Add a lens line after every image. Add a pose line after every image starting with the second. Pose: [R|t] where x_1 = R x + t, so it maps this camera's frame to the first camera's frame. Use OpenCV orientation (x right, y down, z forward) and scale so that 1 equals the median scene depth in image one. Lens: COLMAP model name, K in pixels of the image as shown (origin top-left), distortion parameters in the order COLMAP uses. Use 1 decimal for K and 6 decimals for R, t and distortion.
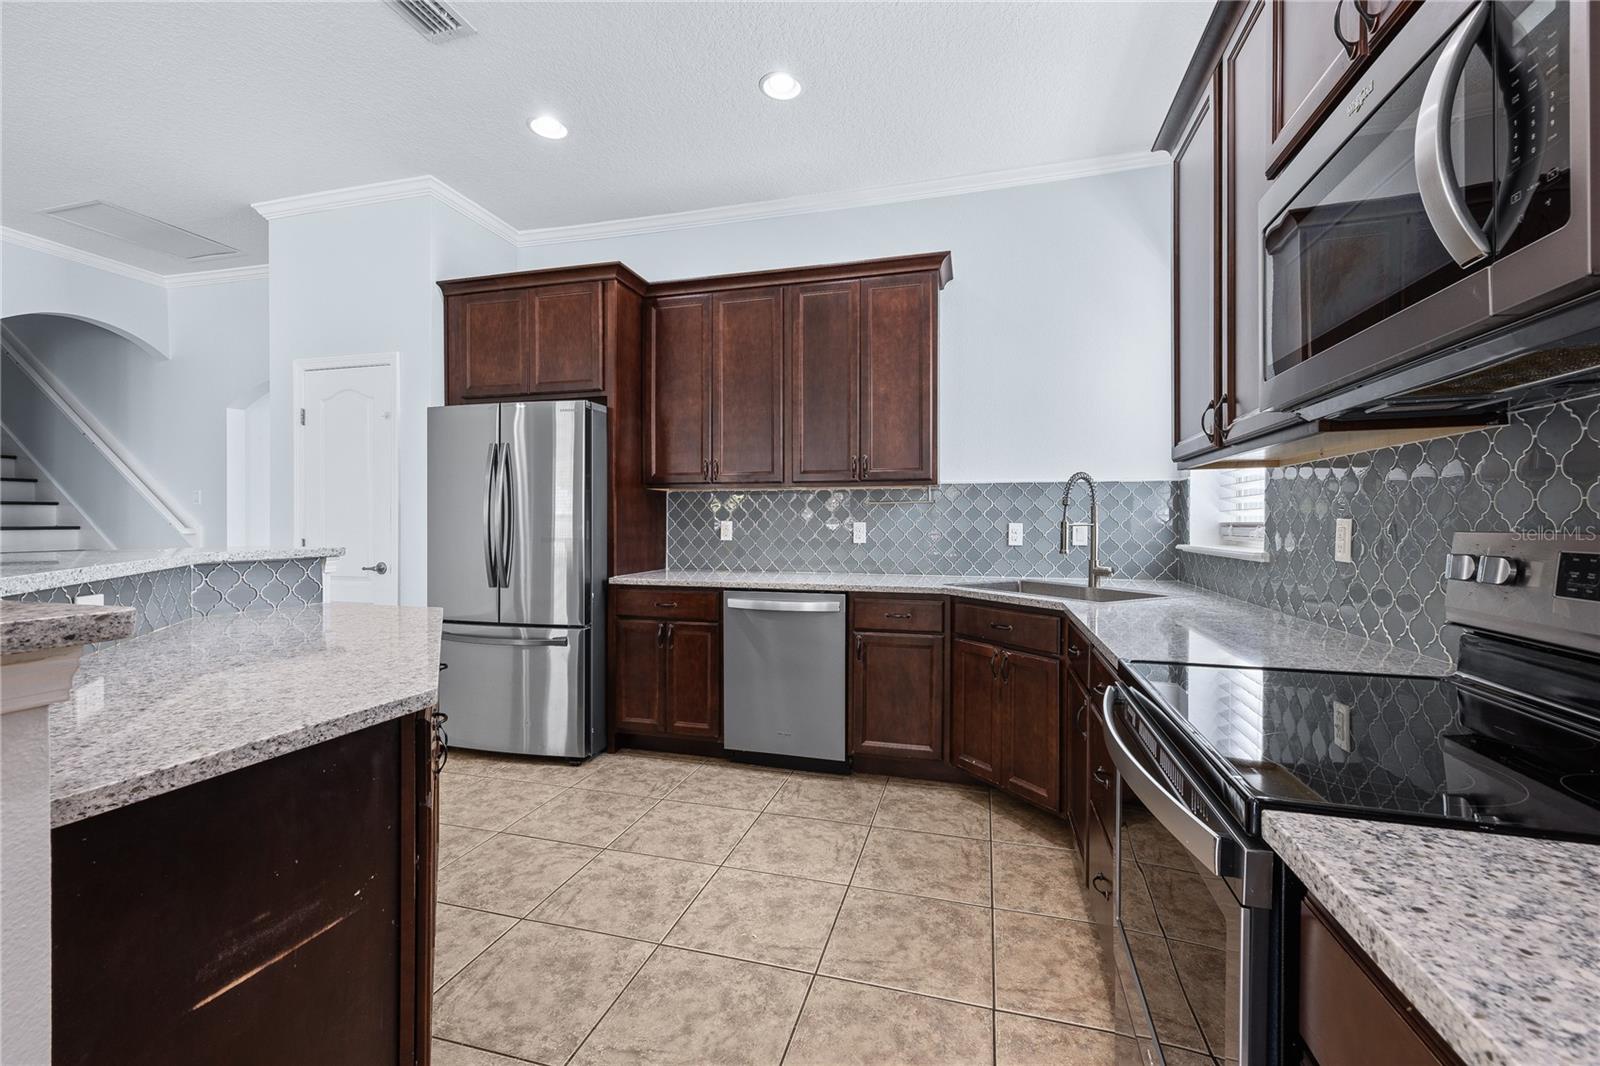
lens RADIAL K [[666.0, 0, 797.2], [0, 666.0, 525.6], [0, 0, 1]] dist [0.008667, -0.000325]
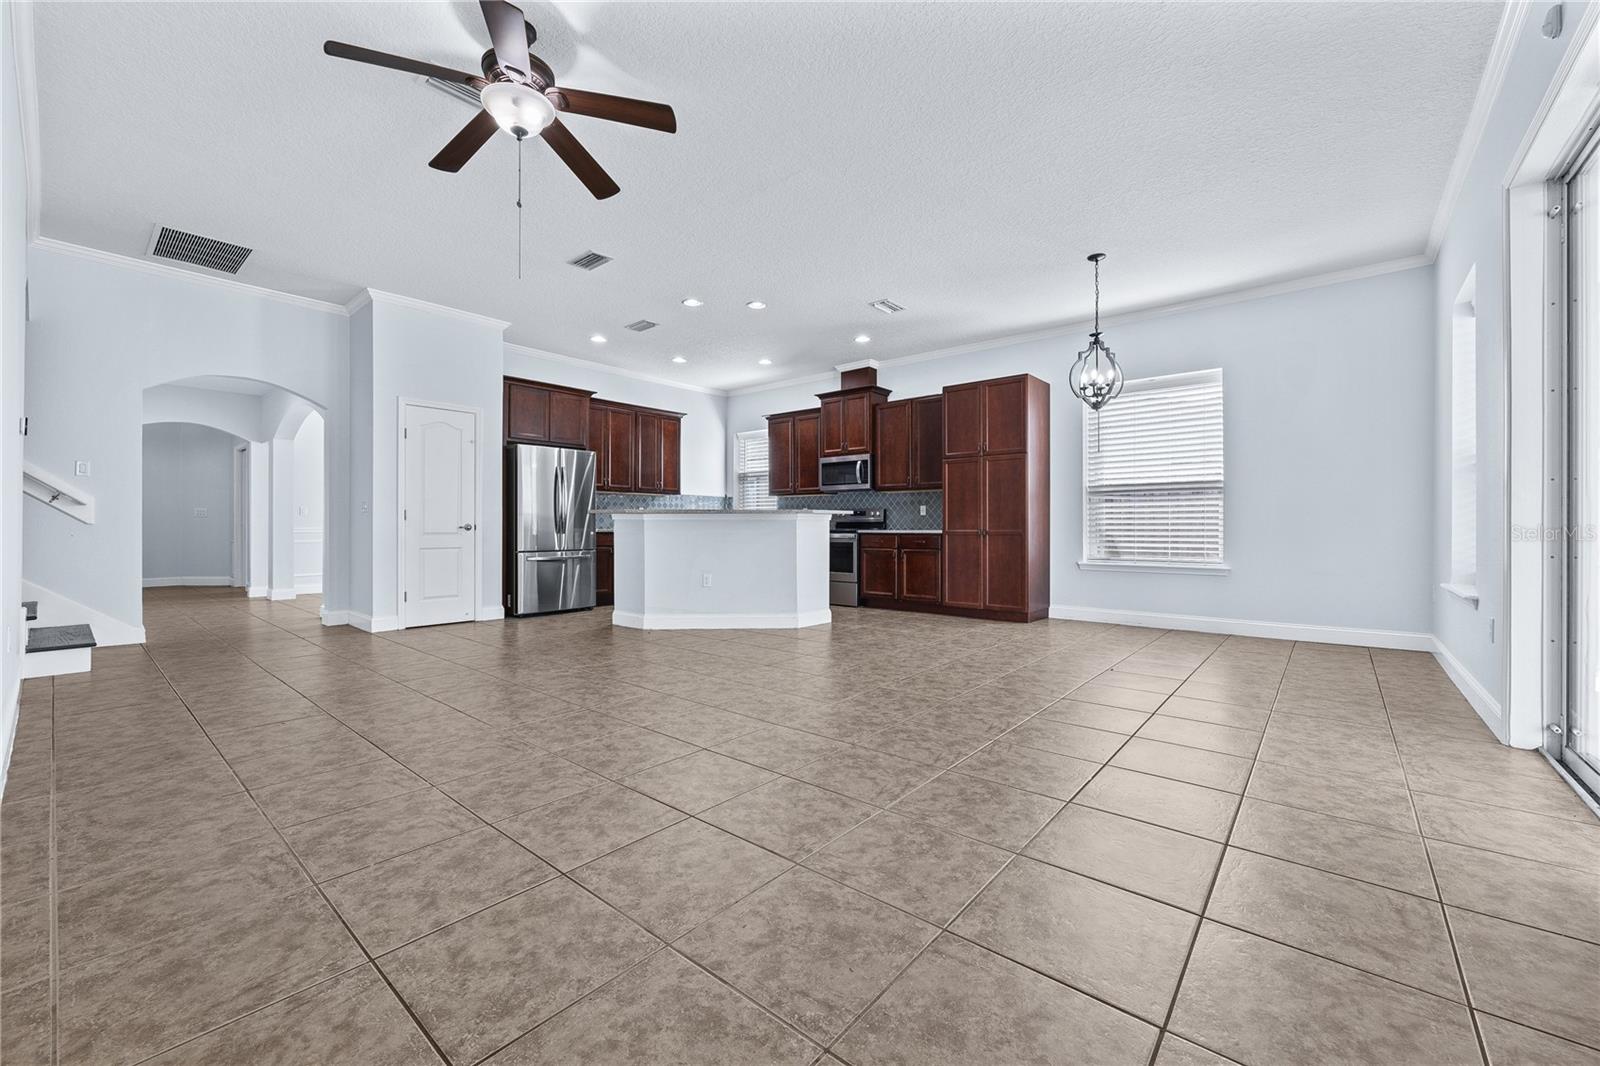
lens RADIAL K [[641.3, 0, 798.1], [0, 641.3, 509.1], [0, 0, 1]] dist [-0.003758, -0.001469]
pose [[0.424852, 0.023168, 0.904966, -1.979941], [0.002297, 0.999642, -0.026670, 0.068224], [-0.905260, 0.013410, 0.424647, -0.569457]]
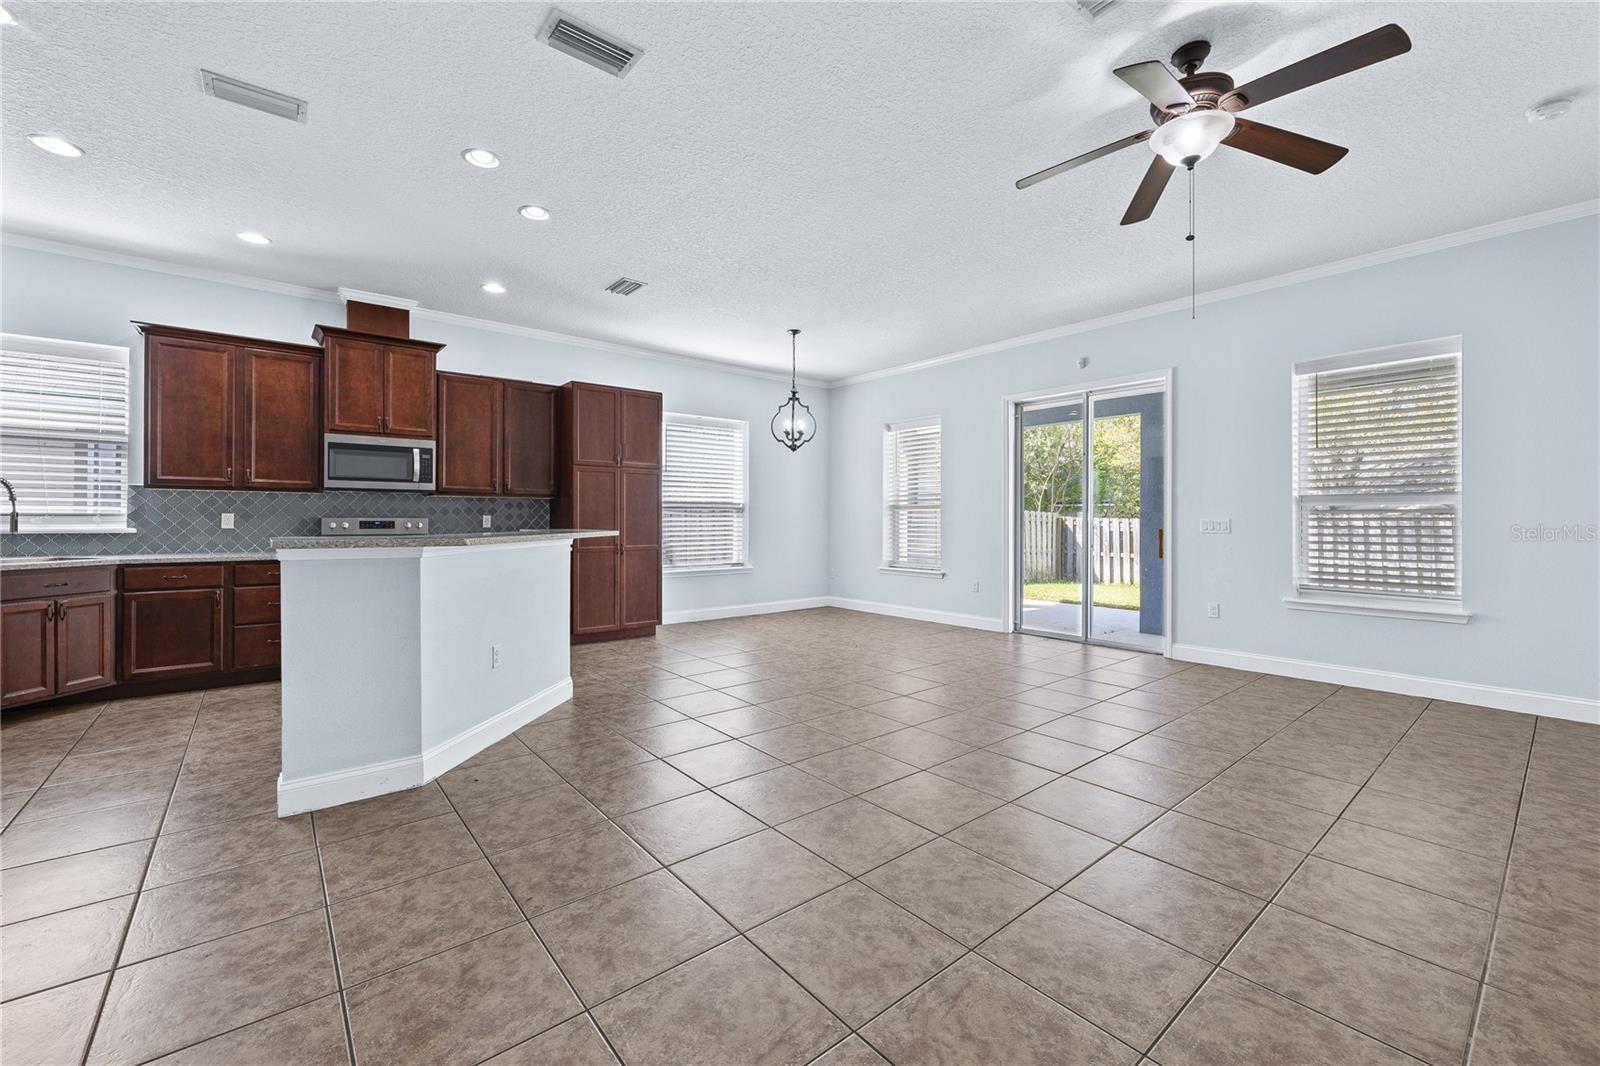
lens RADIAL K [[641.3, 0, 792.2], [0, 641.3, 514.8], [0, 0, 1]] dist [-0.003758, -0.001469]
pose [[-0.813975, -0.001938, 0.580897, -1.456544], [-0.005124, 0.999979, -0.003844, -0.003283], [-0.580877, -0.006106, -0.813968, 0.962747]]
